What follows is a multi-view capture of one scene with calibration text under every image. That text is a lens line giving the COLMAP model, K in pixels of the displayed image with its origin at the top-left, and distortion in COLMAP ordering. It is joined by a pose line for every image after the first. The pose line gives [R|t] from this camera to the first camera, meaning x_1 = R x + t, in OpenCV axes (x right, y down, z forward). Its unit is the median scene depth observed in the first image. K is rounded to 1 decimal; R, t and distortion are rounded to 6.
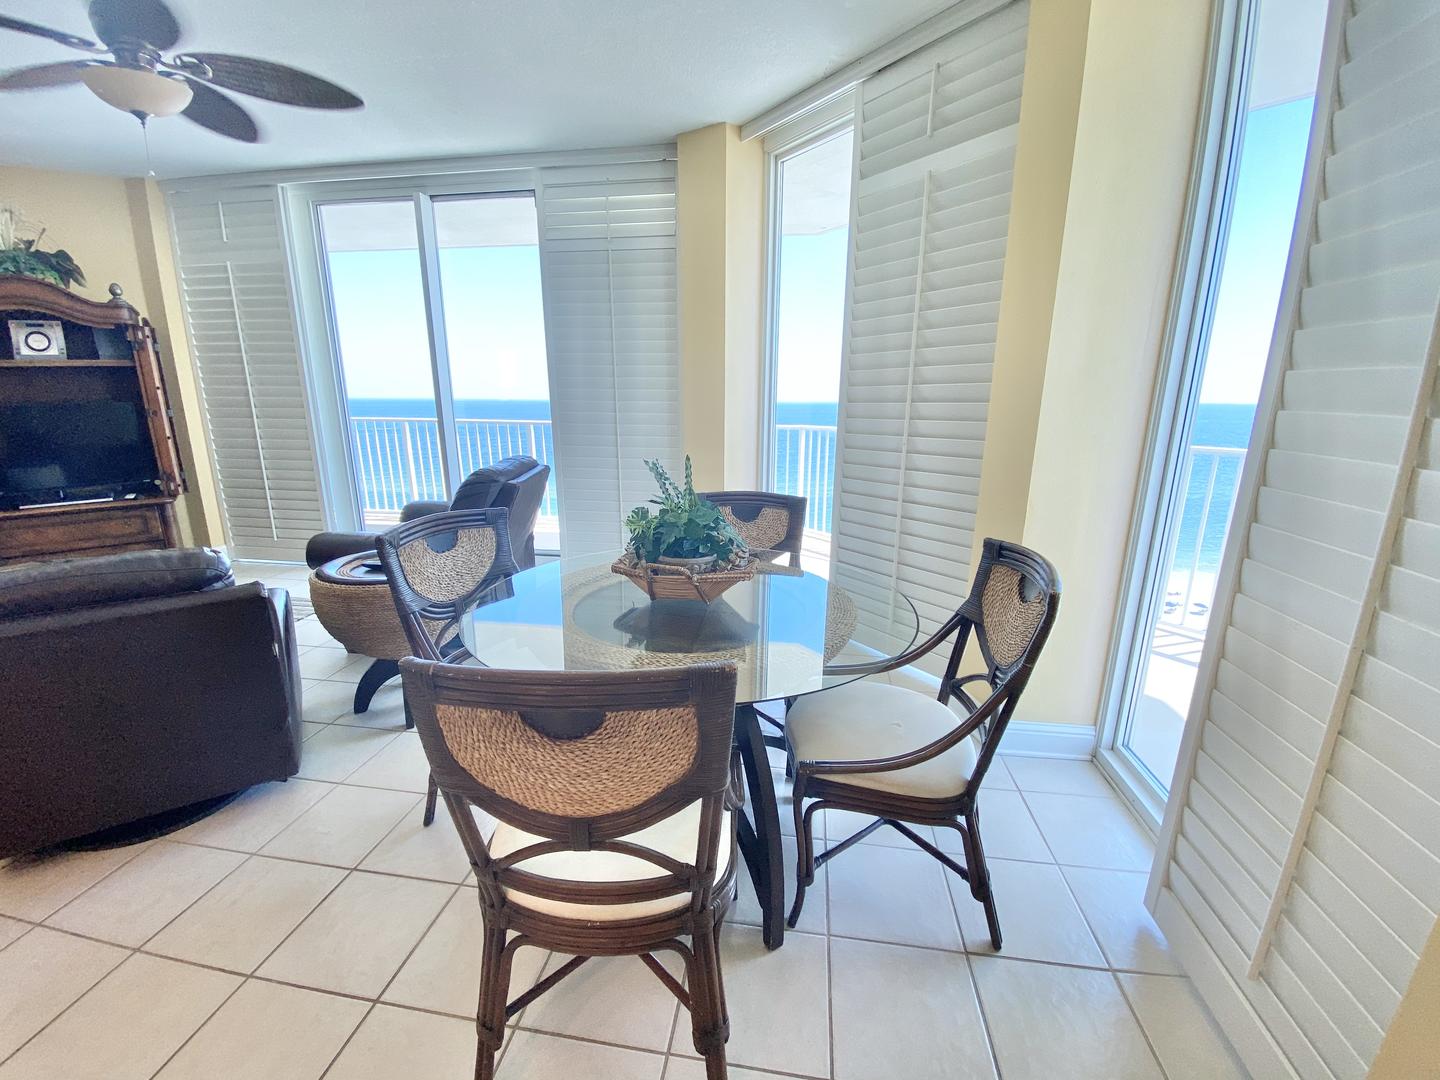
lens RADIAL K [[593.6, 0, 716.3], [0, 593.6, 540.4], [0, 0, 1]] dist [0.038948, -0.028138]
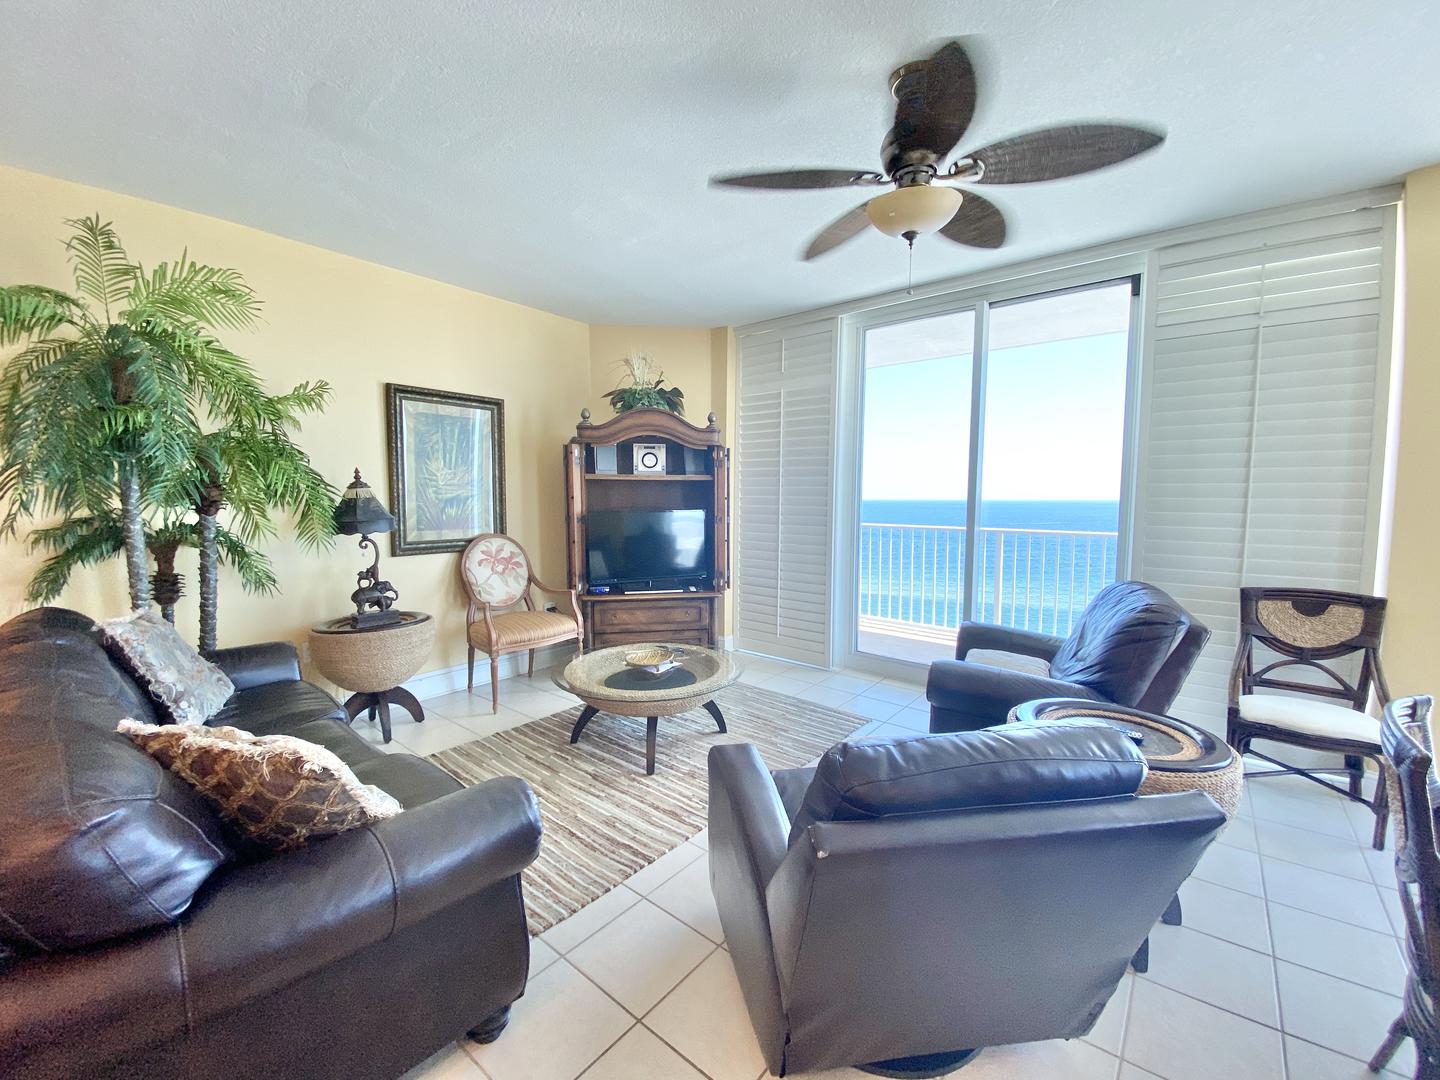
lens RADIAL K [[580.9, 0, 717.6], [0, 580.9, 545.3], [0, 0, 1]] dist [0.029919, -0.025989]
pose [[0.865808, 0.042999, -0.498526, -0.392611], [-0.116397, 0.986277, -0.117083, -0.032172], [0.486651, 0.159398, 0.858932, 0.047819]]
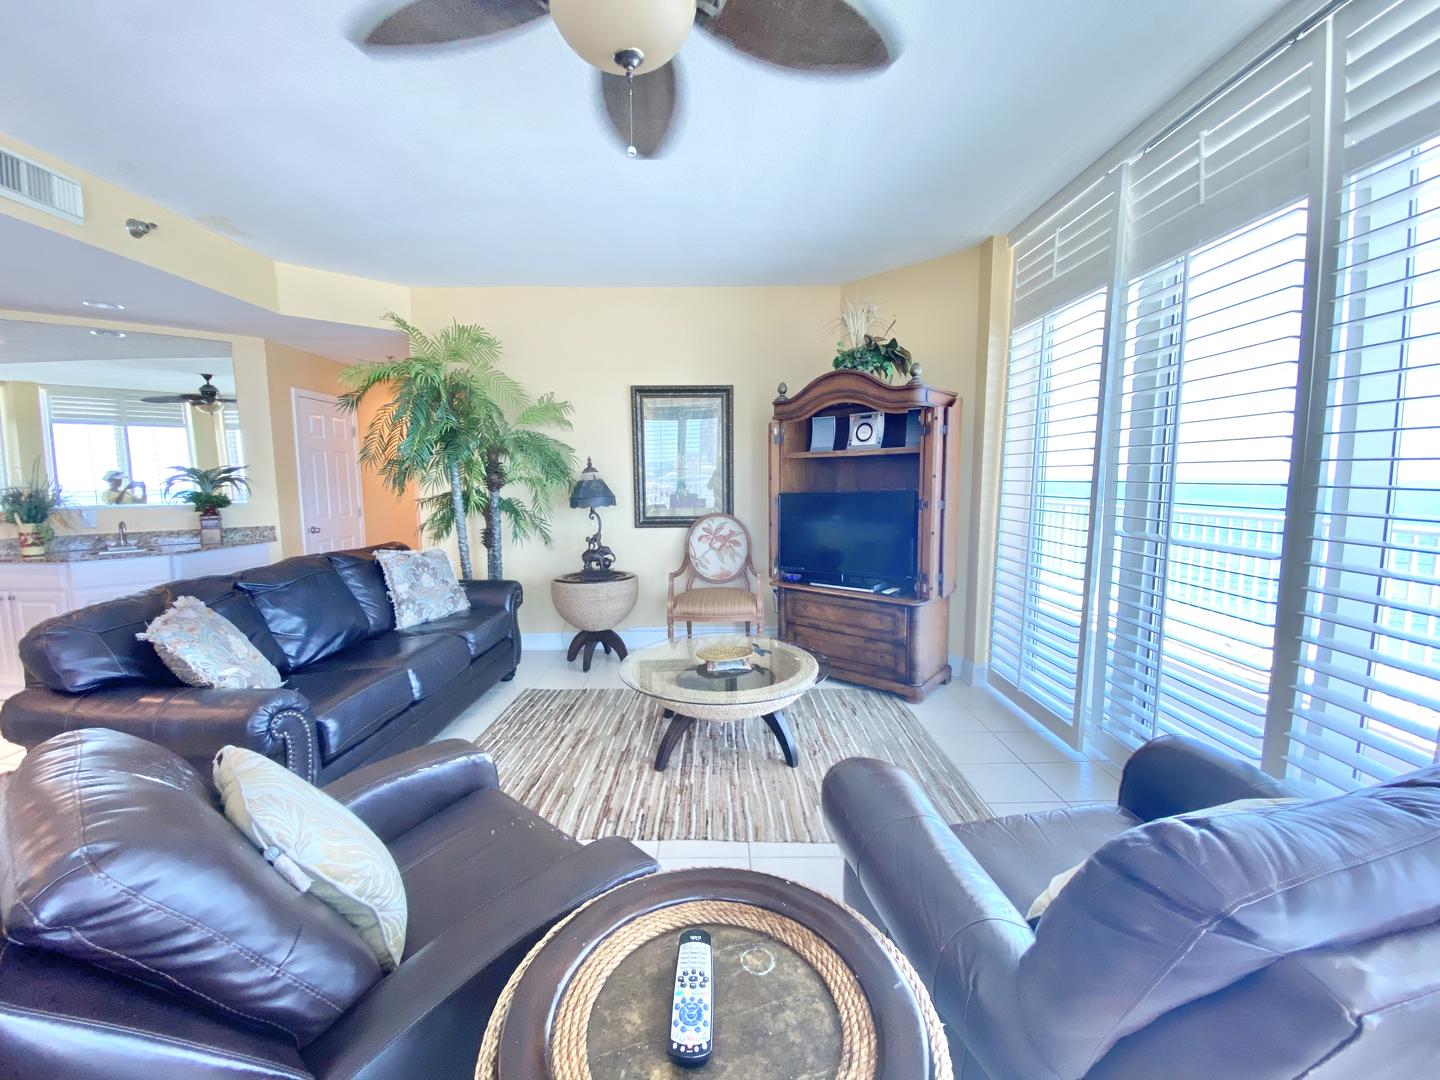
lens RADIAL K [[580.9, 0, 717.6], [0, 580.9, 545.3], [0, 0, 1]] dist [0.029919, -0.025989]
pose [[0.144813, 0.113042, -0.982981, -0.143419], [-0.218076, 0.972670, 0.079729, -0.161999], [0.965128, 0.202819, 0.165507, 0.600349]]
